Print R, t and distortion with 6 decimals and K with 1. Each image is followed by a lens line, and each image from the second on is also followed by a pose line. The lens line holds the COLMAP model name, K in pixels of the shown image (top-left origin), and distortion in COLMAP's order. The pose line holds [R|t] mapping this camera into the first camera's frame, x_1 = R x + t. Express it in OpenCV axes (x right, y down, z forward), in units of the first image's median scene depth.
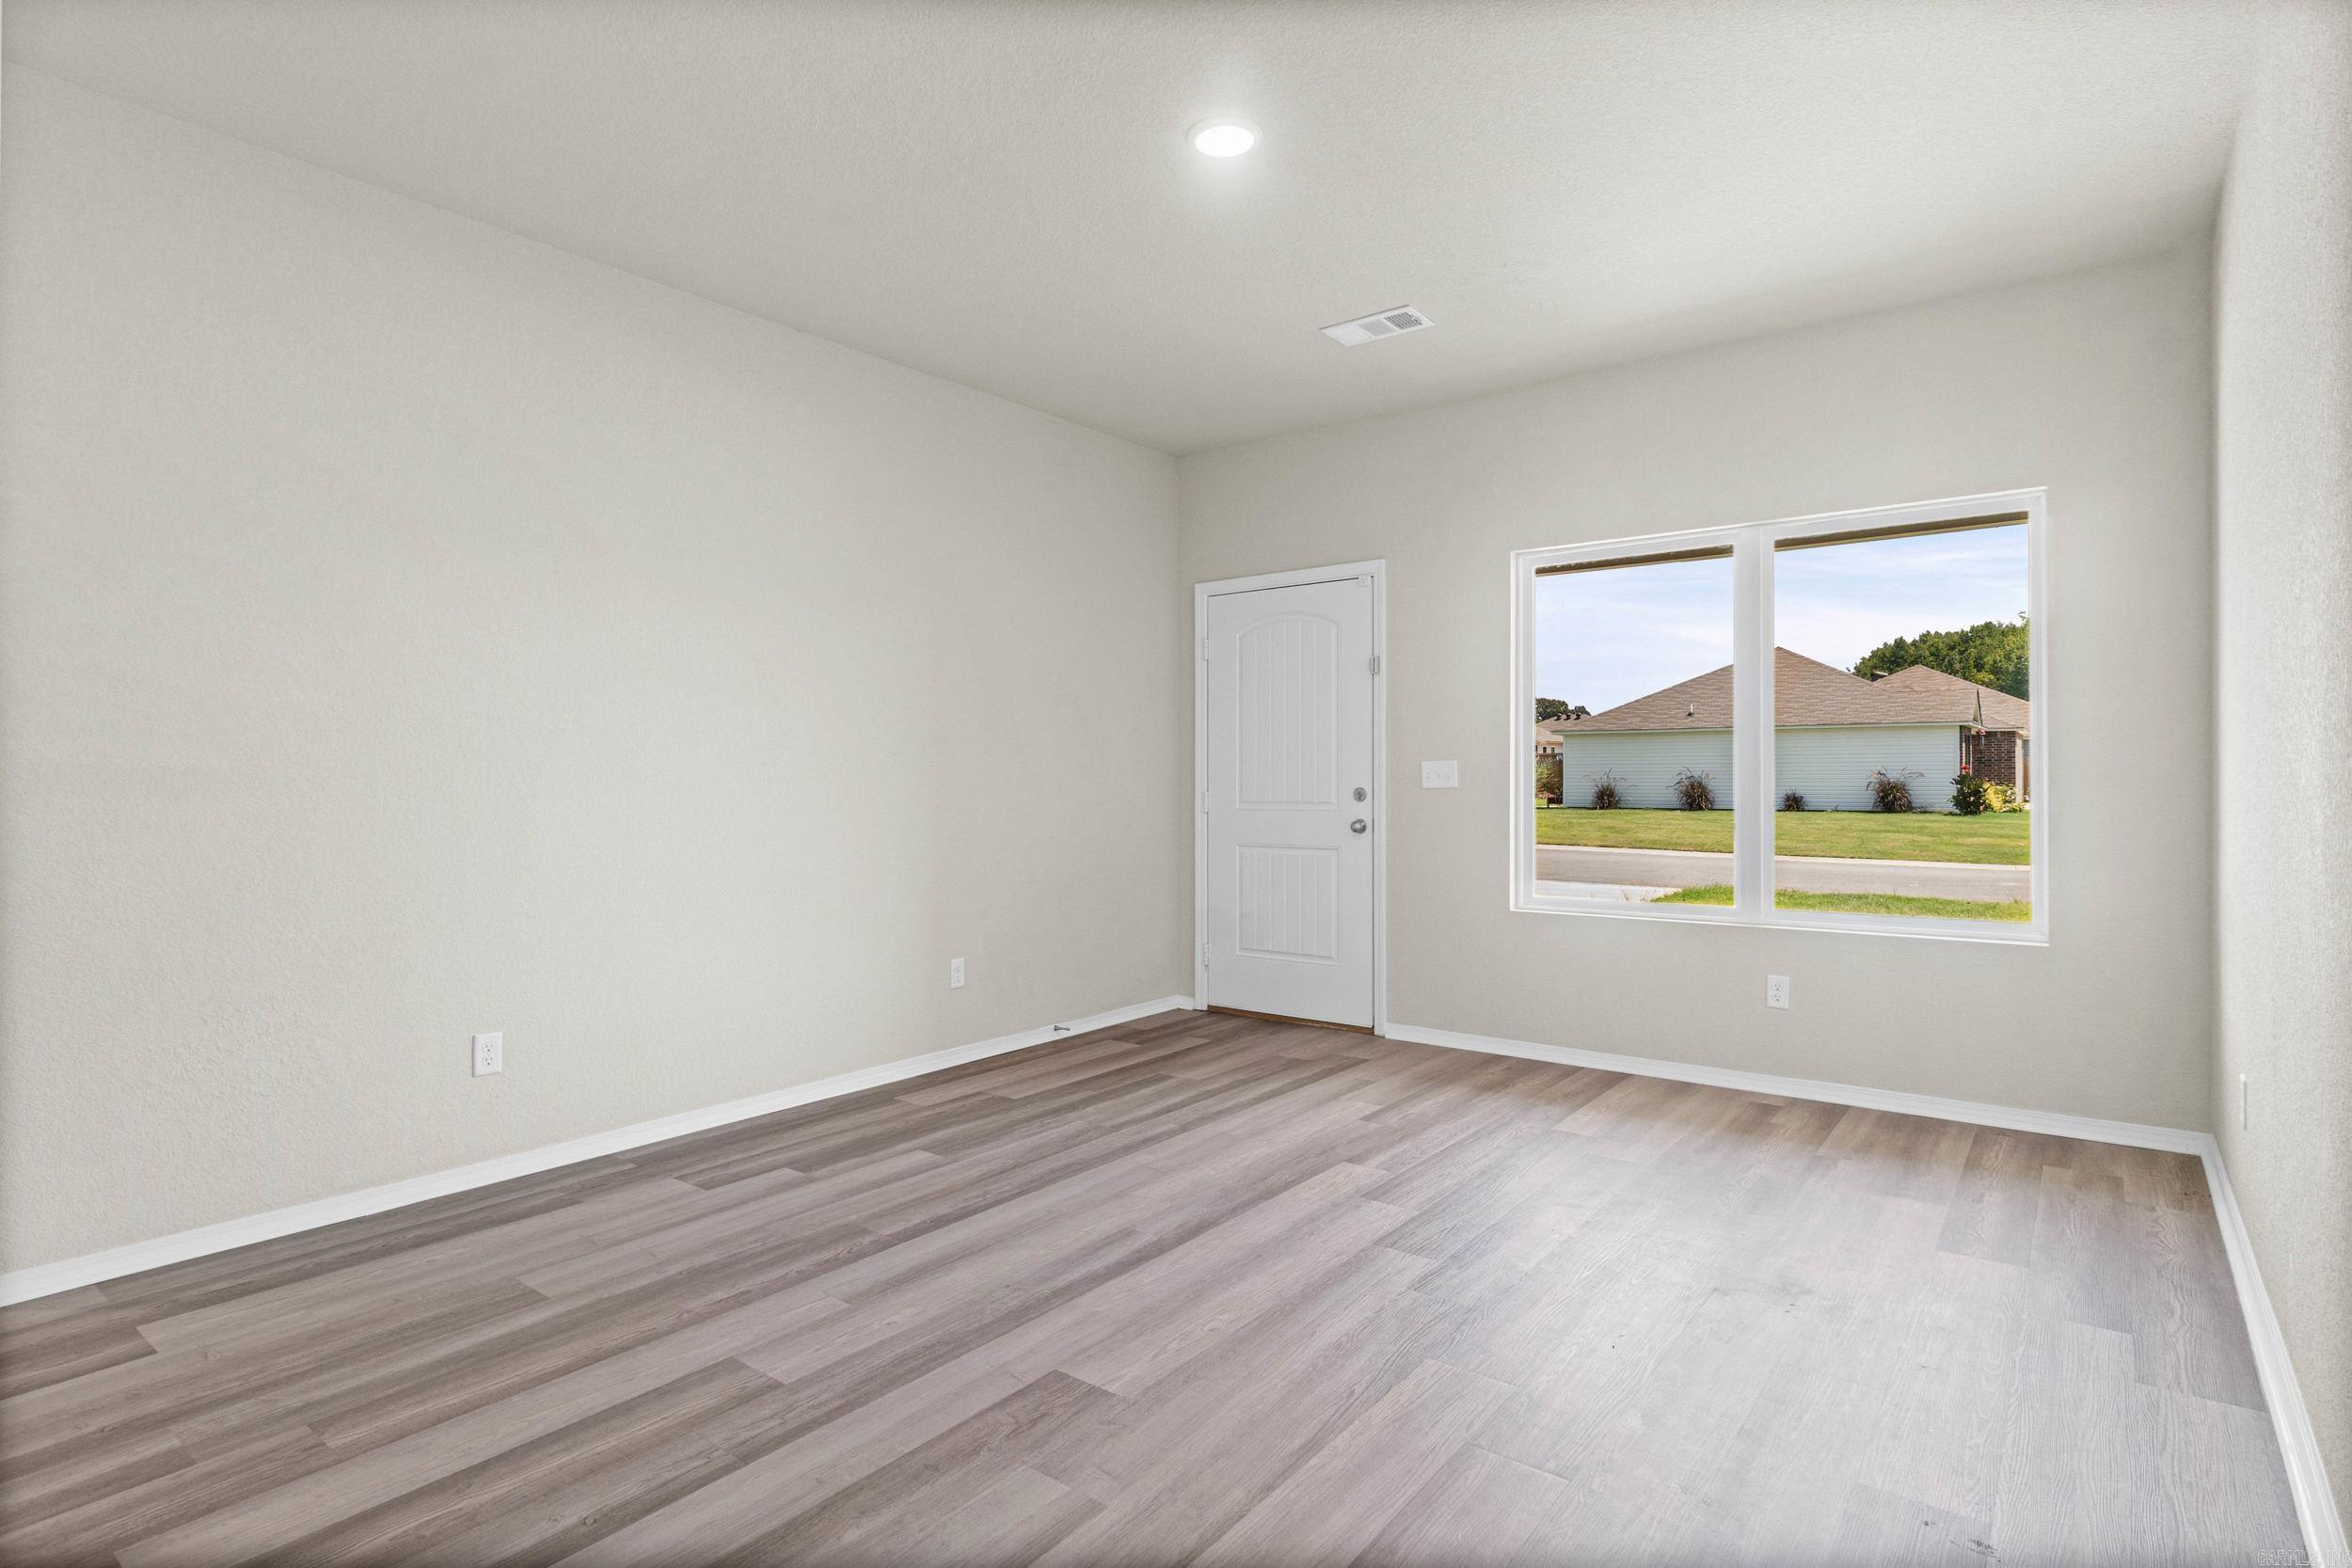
lens RADIAL K [[1201.9, 0, 1172.8], [0, 1201.9, 781.9], [0, 0, 1]] dist [0.001234, 0.000058]
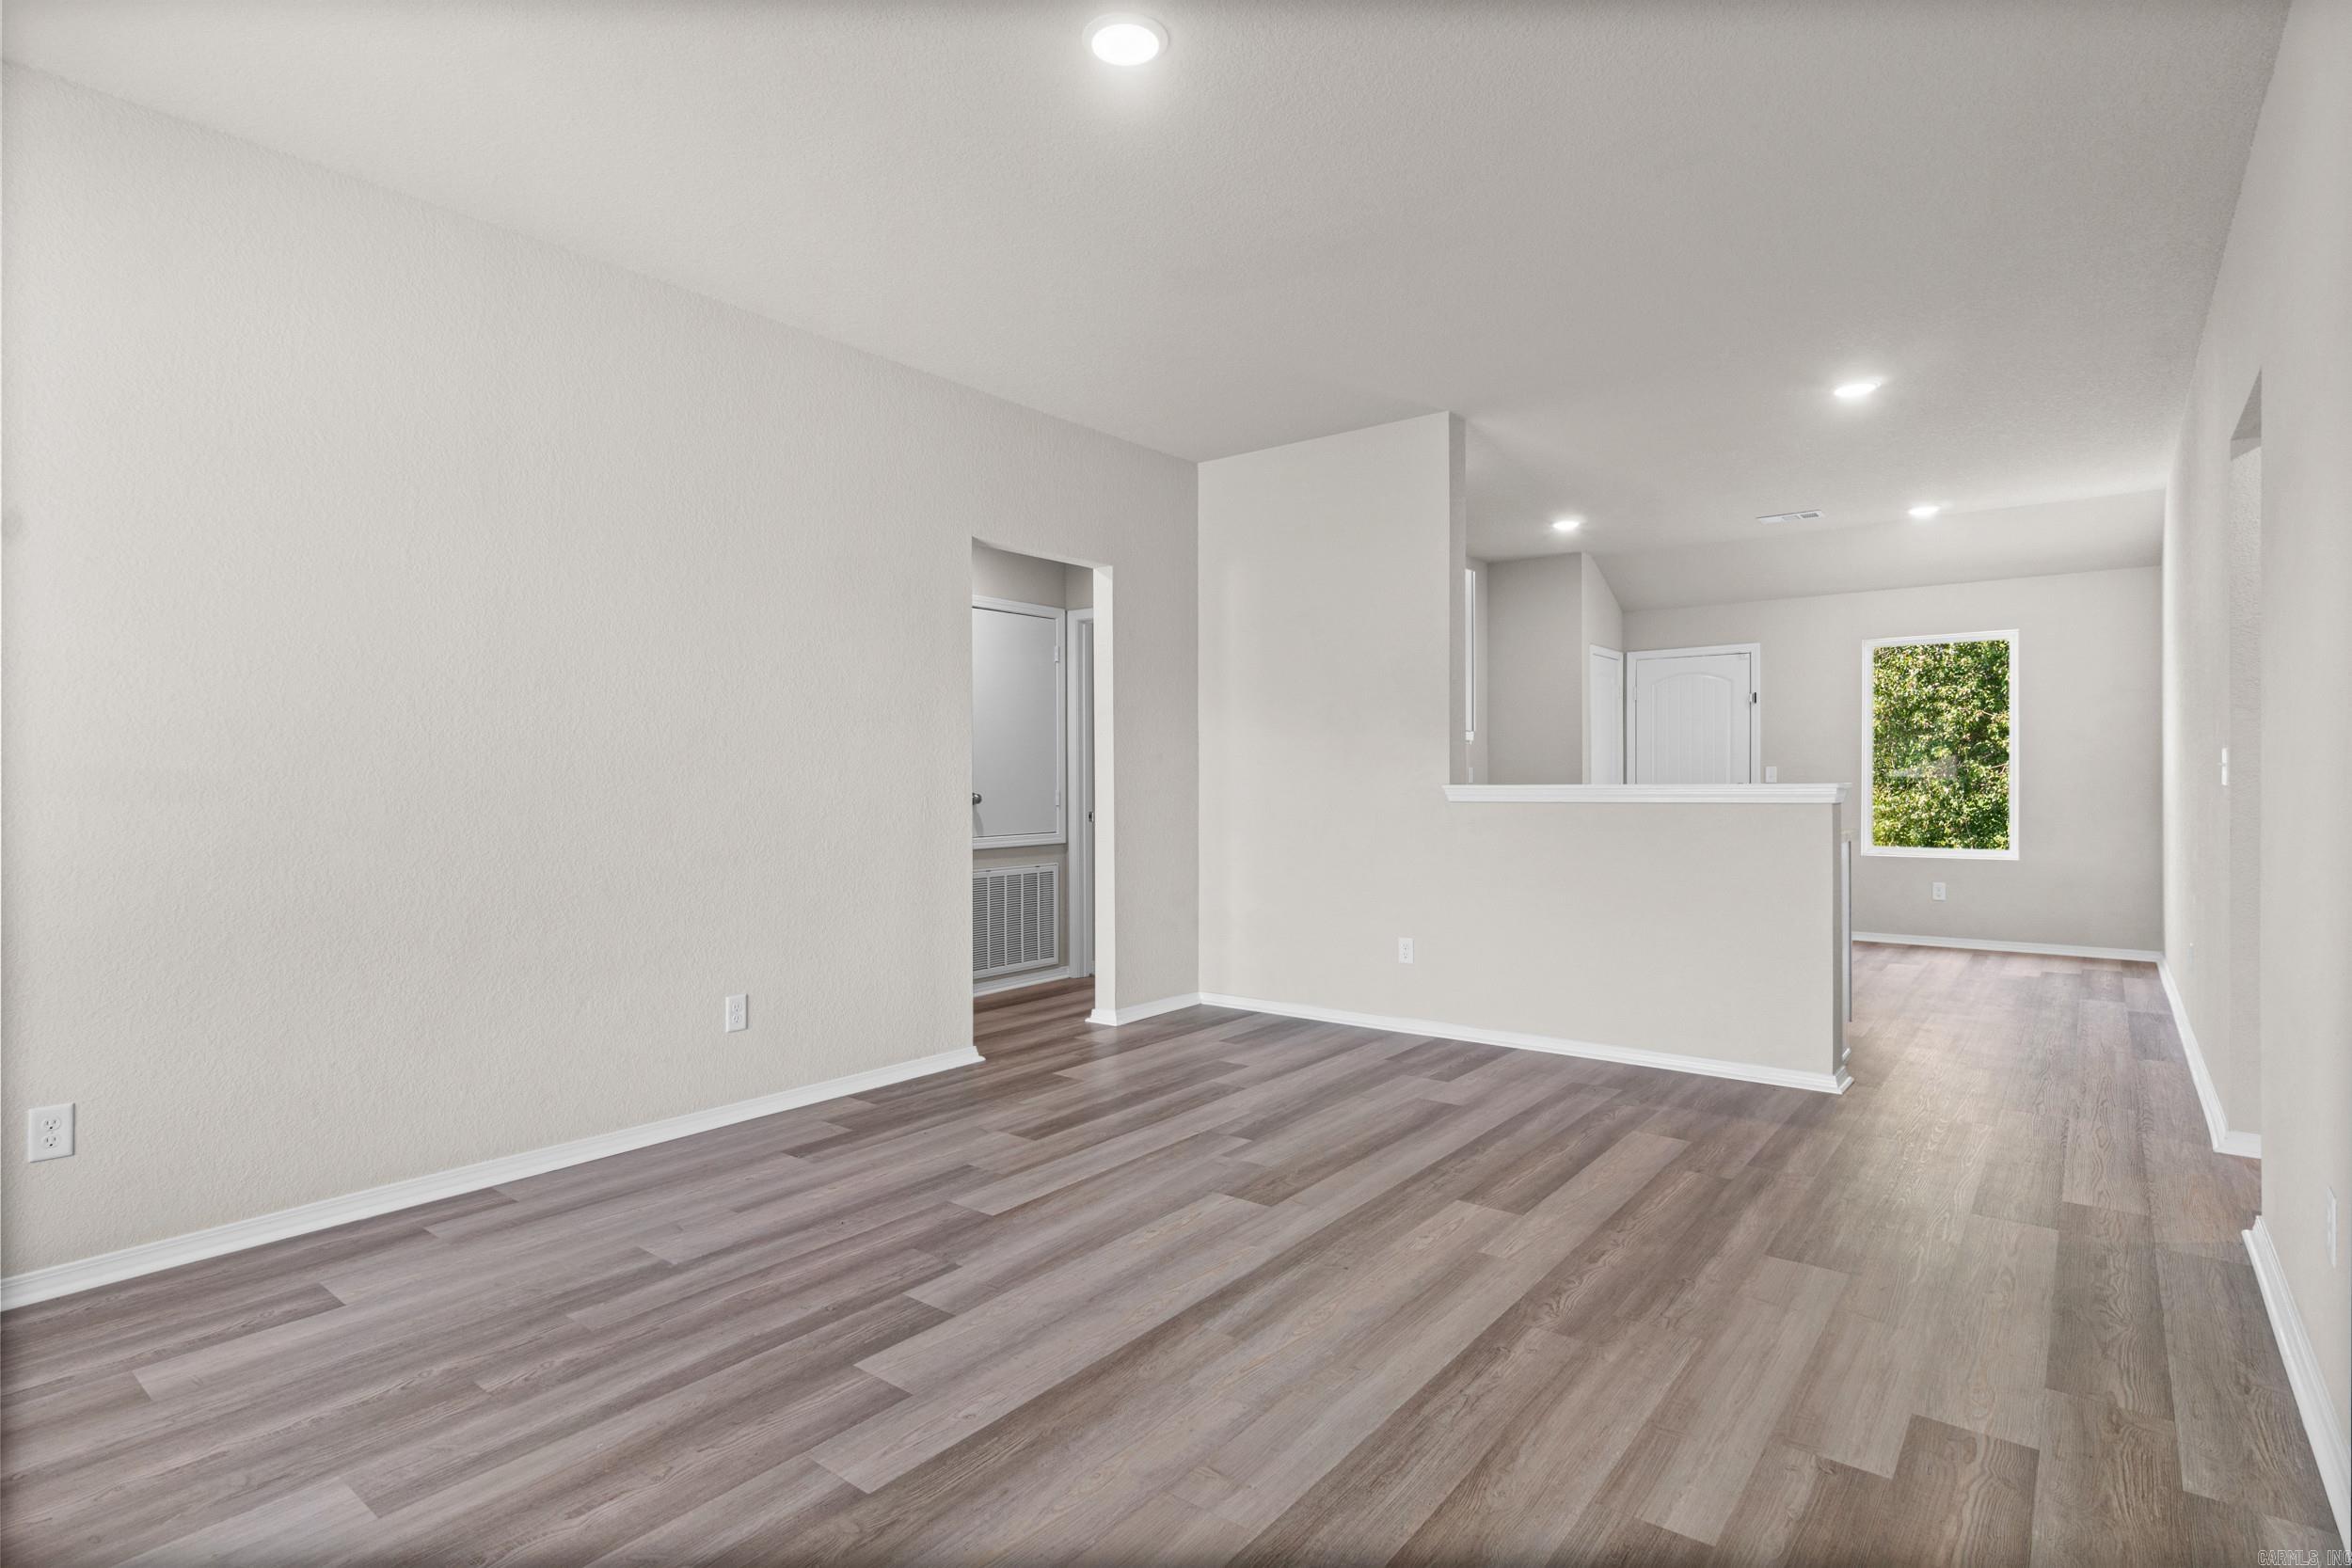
lens RADIAL K [[1201.9, 0, 1178.6], [0, 1201.9, 781.6], [0, 0, 1]] dist [0.001234, 0.000058]
pose [[-0.999926, 0.010413, 0.006283, -0.004420], [0.010442, 0.999935, 0.004592, -0.004034], [-0.006235, 0.004657, -0.999970, 1.860010]]
